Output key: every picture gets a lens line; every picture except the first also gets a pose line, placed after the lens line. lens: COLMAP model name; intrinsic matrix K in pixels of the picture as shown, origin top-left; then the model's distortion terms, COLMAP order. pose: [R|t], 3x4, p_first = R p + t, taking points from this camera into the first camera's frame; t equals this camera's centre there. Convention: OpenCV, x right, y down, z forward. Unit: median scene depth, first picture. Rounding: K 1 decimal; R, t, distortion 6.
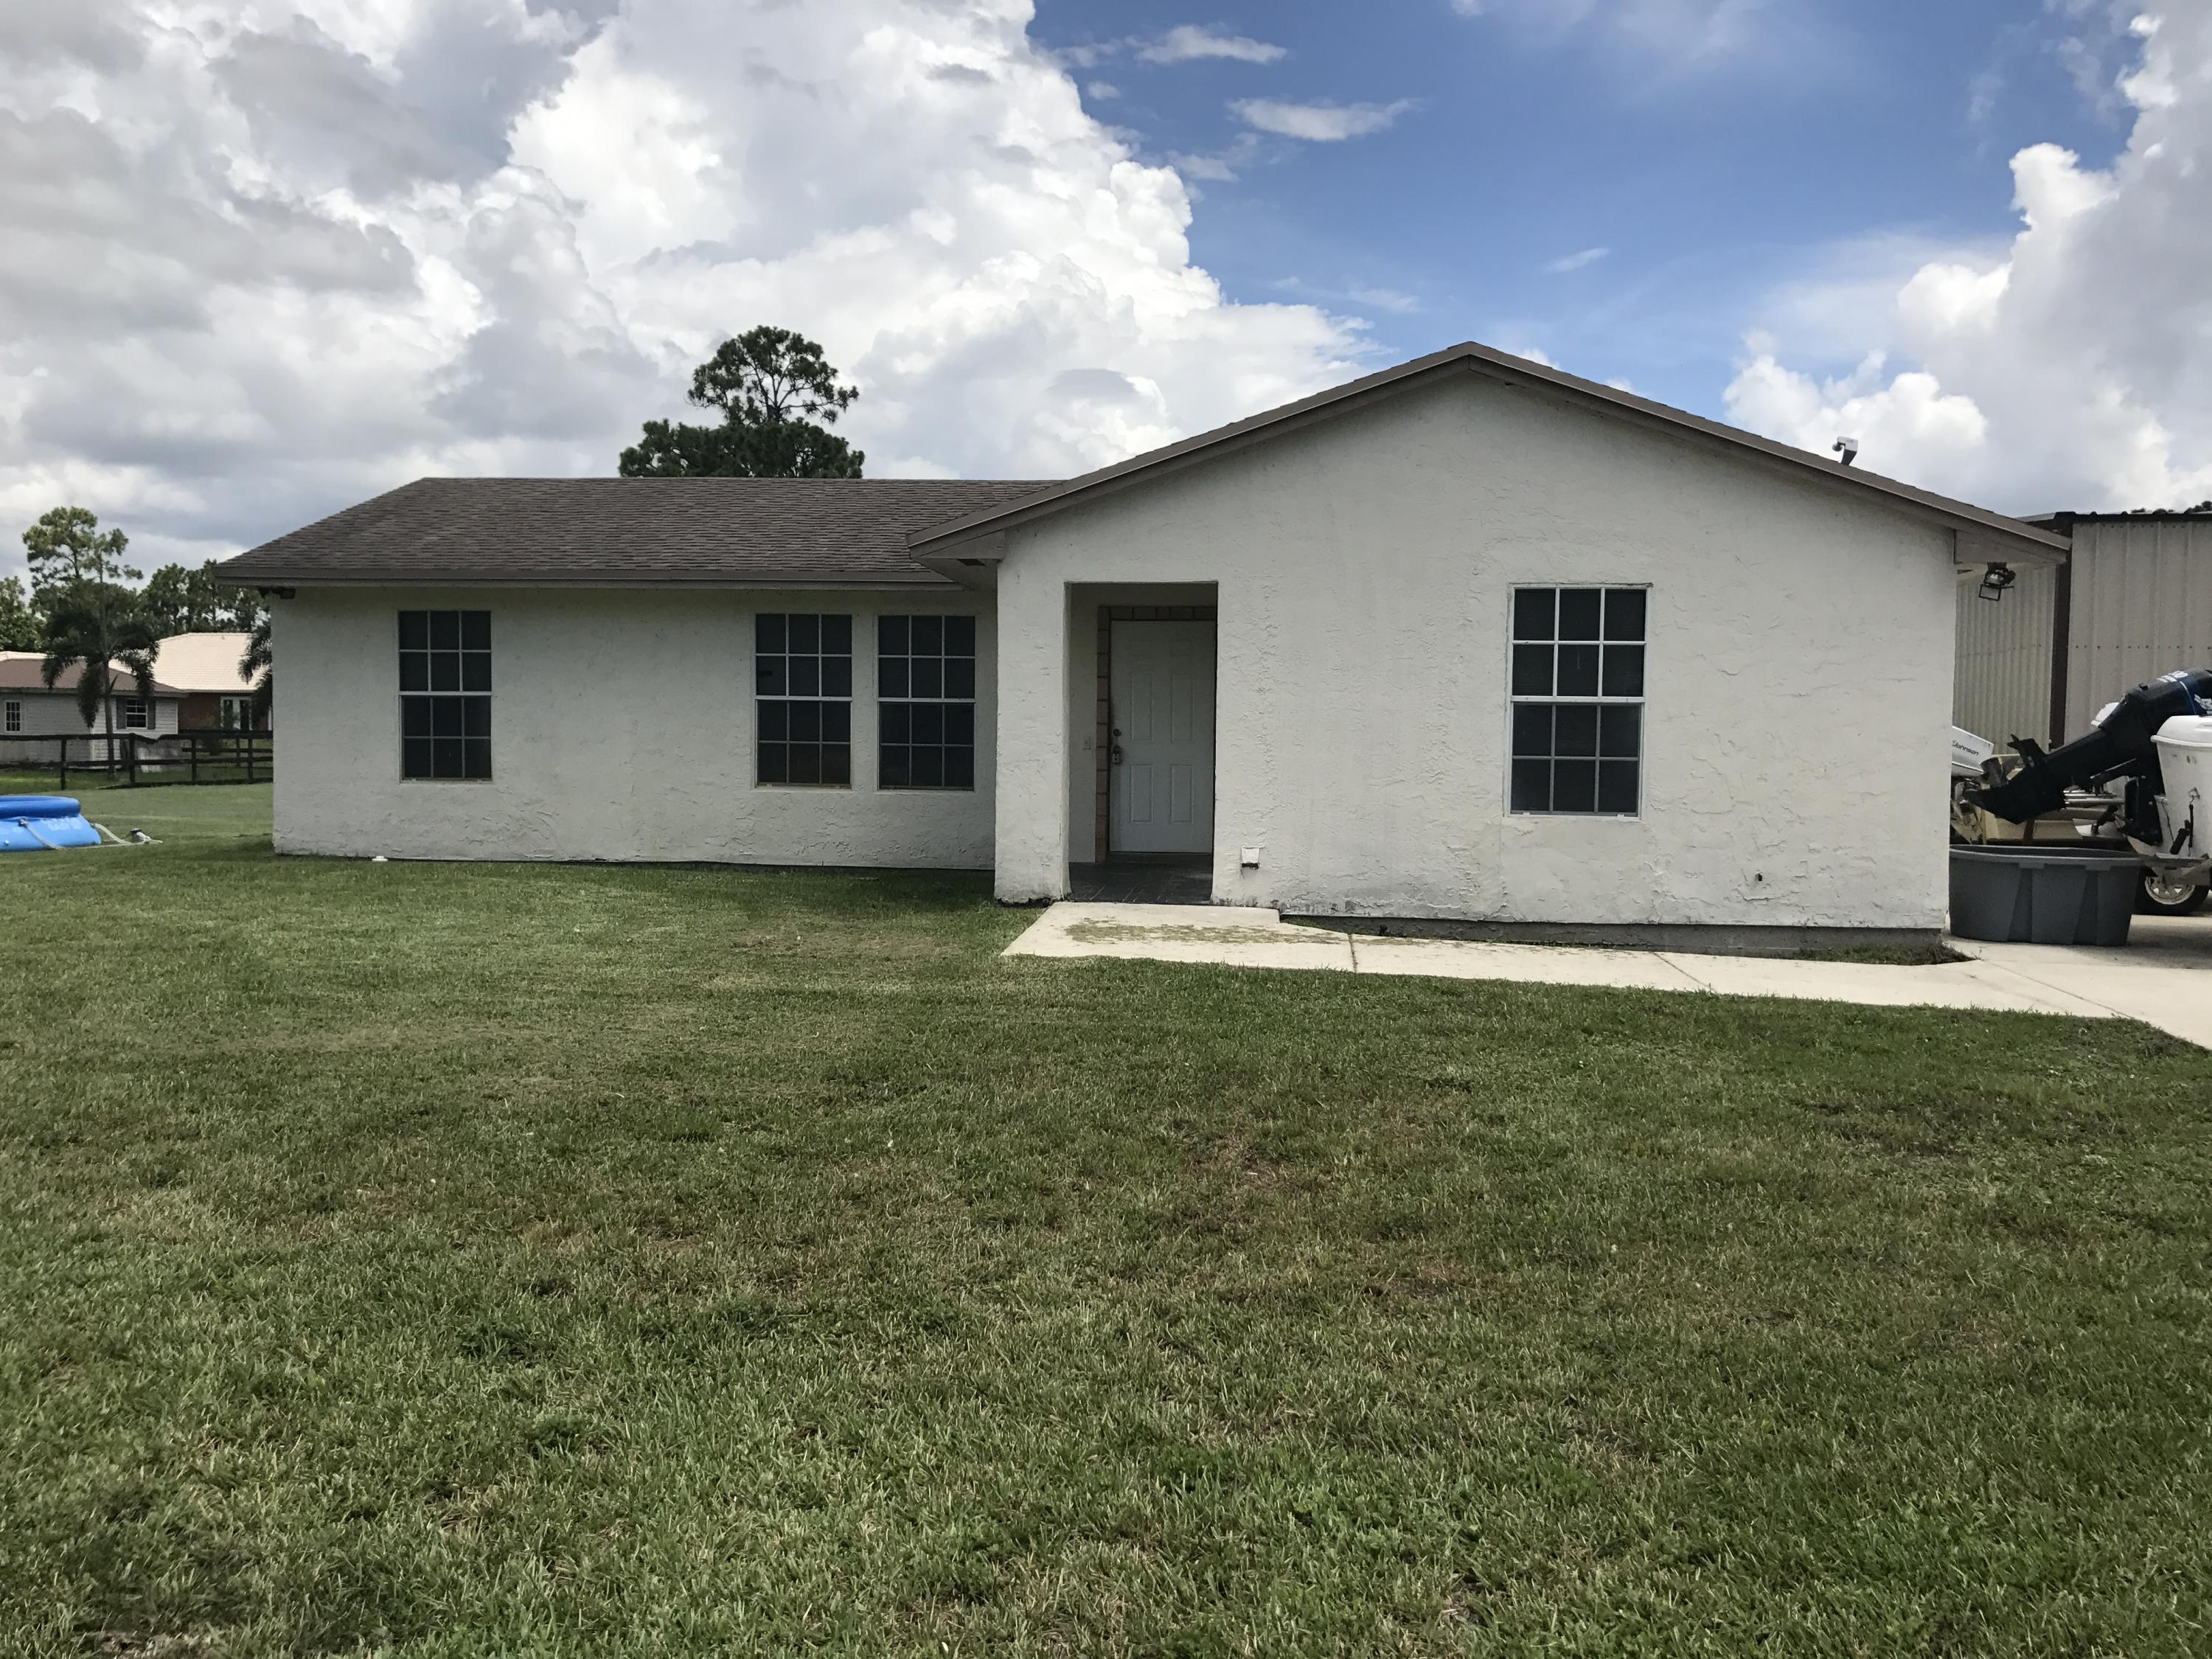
lens RADIAL K [[1835.4, 0, 1106.1], [0, 1835.4, 818.3], [0, 0, 1]] dist [0.021903, -0.004578]
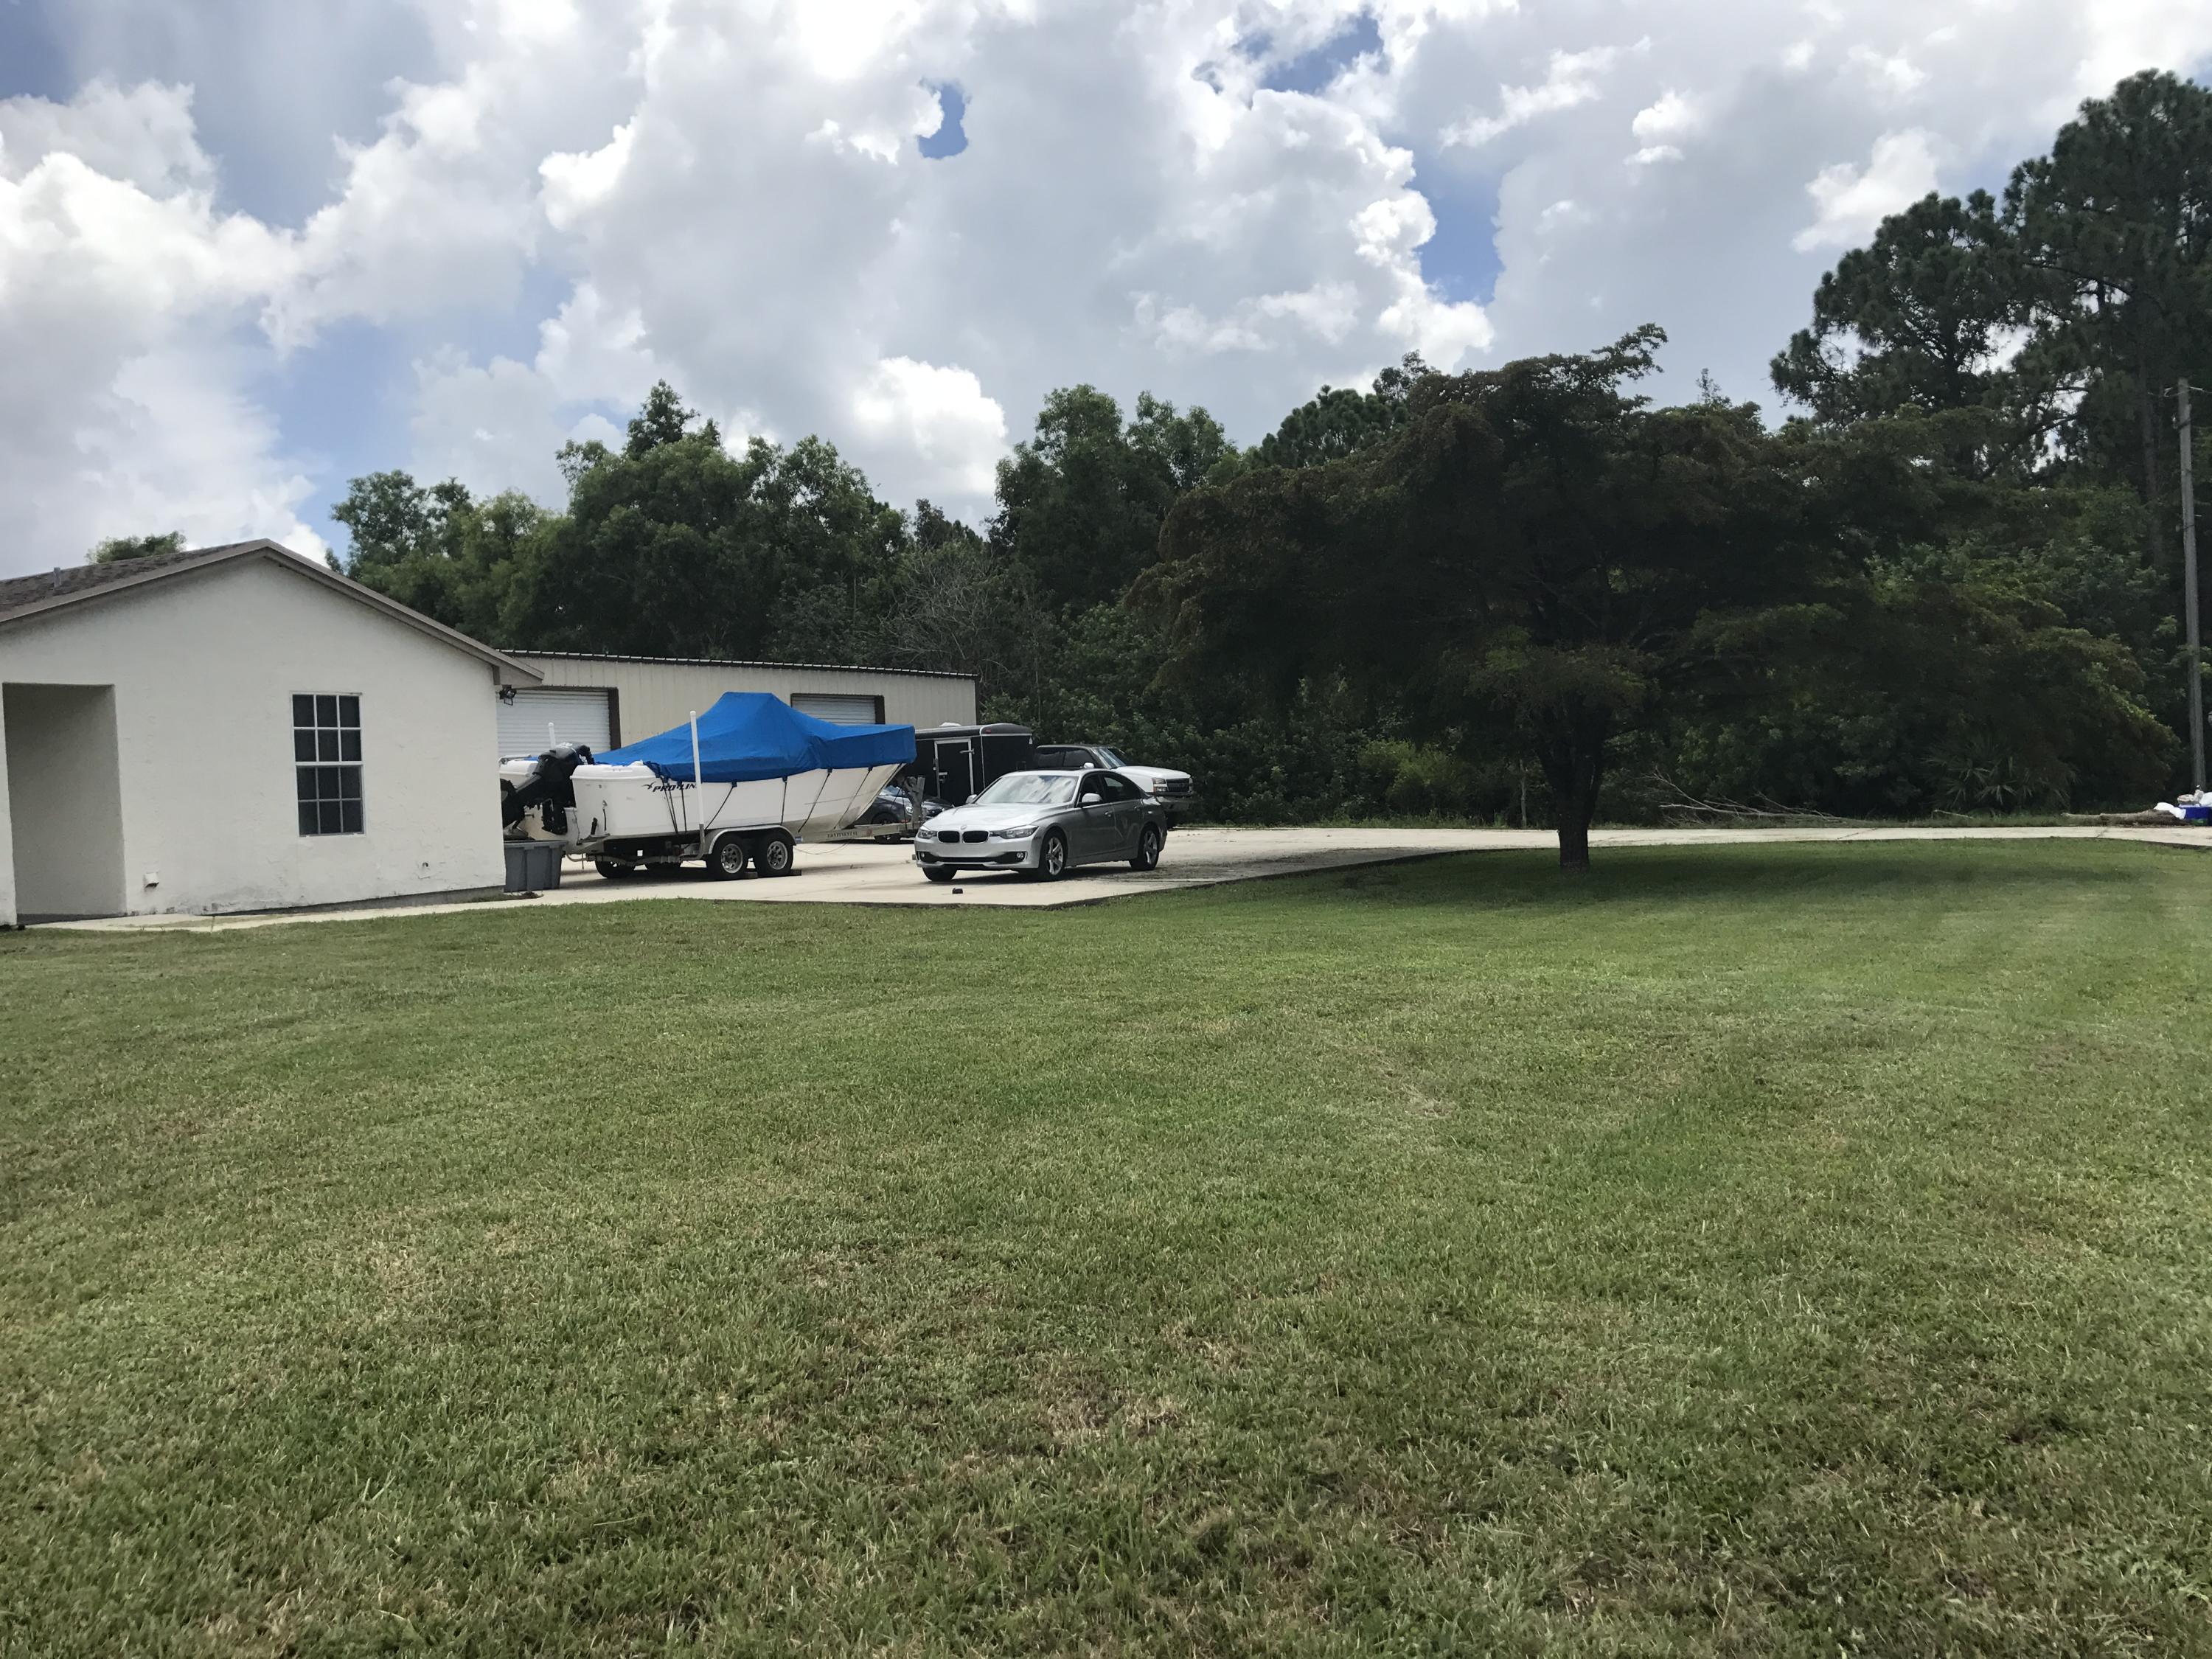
lens RADIAL K [[1822.2, 0, 1039.6], [0, 1822.2, 826.7], [0, 0, 1]] dist [0.111549, -0.049735]
pose [[0.391360, -0.054878, 0.918600, -0.979998], [0.086311, 0.996009, 0.022731, 0.007019], [-0.916181, 0.070389, 0.394535, -0.204910]]
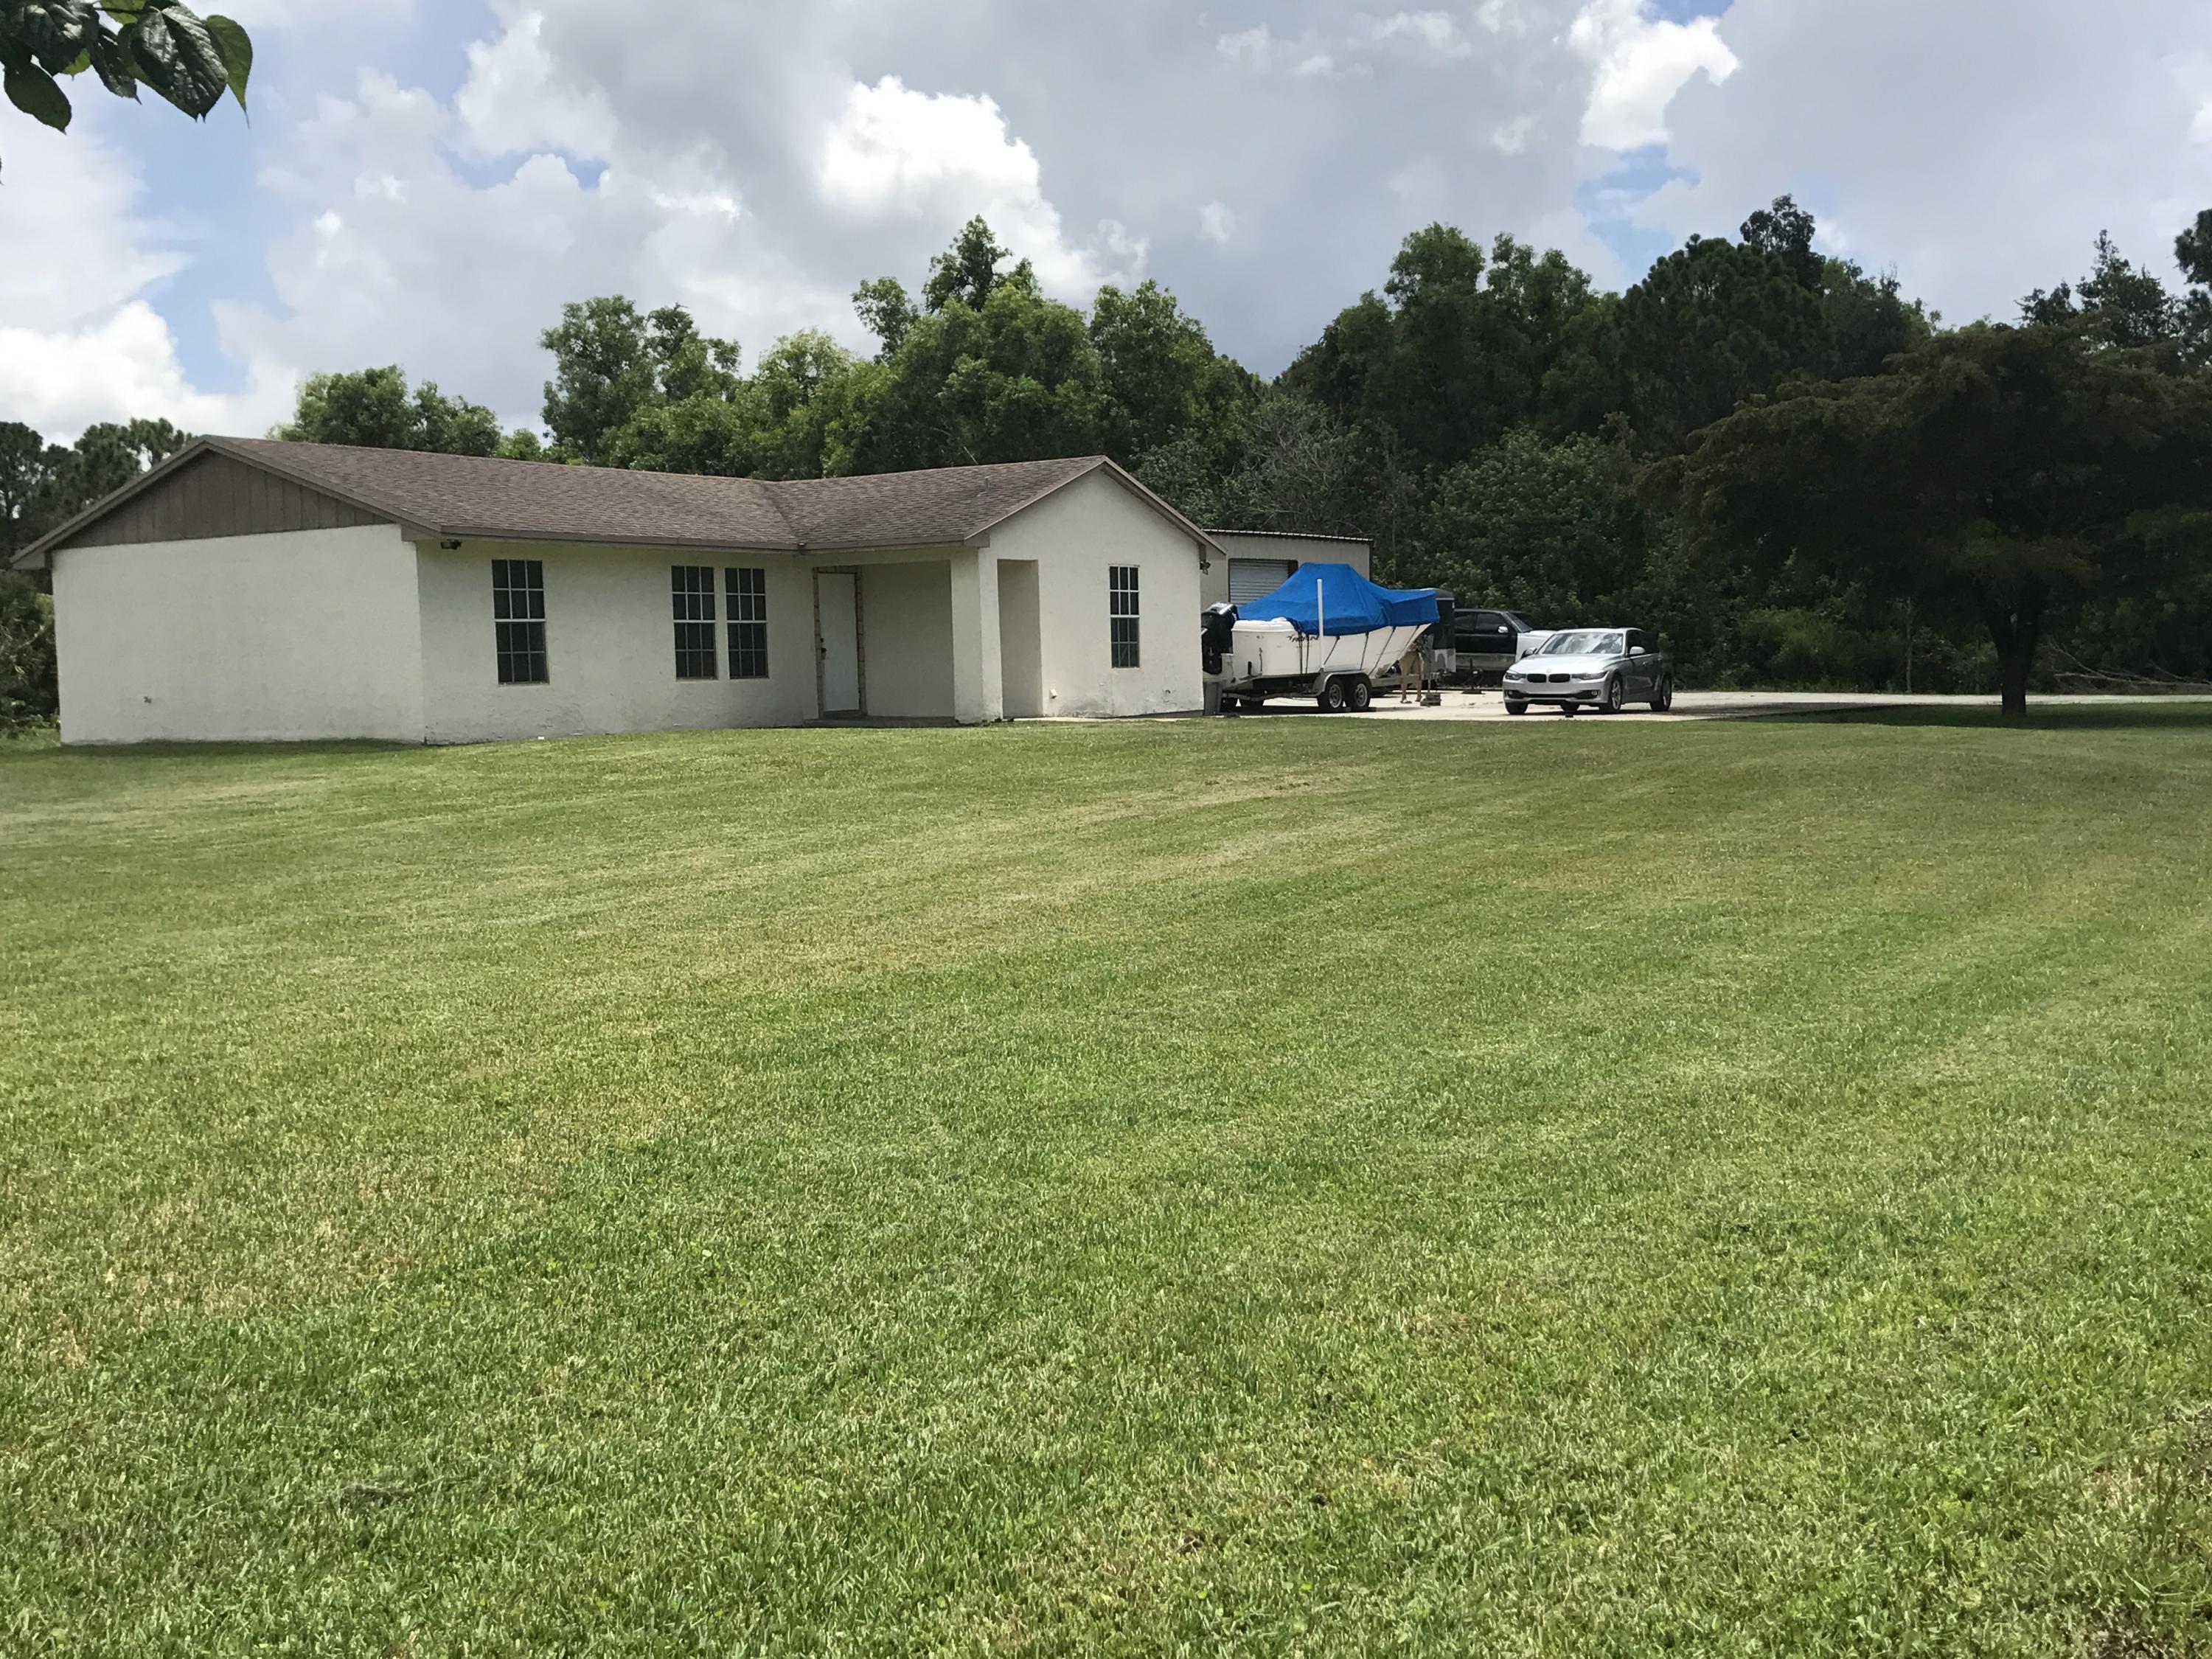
lens RADIAL K [[2400.3, 0, 1111.6], [0, 2400.3, 837.5], [0, 0, 1]] dist [0.090496, 0.007937]
pose [[0.406972, -0.093260, 0.908667, -2.406927], [0.071107, 0.994990, 0.070272, -0.003157], [-0.910669, 0.036014, 0.411565, -0.181334]]
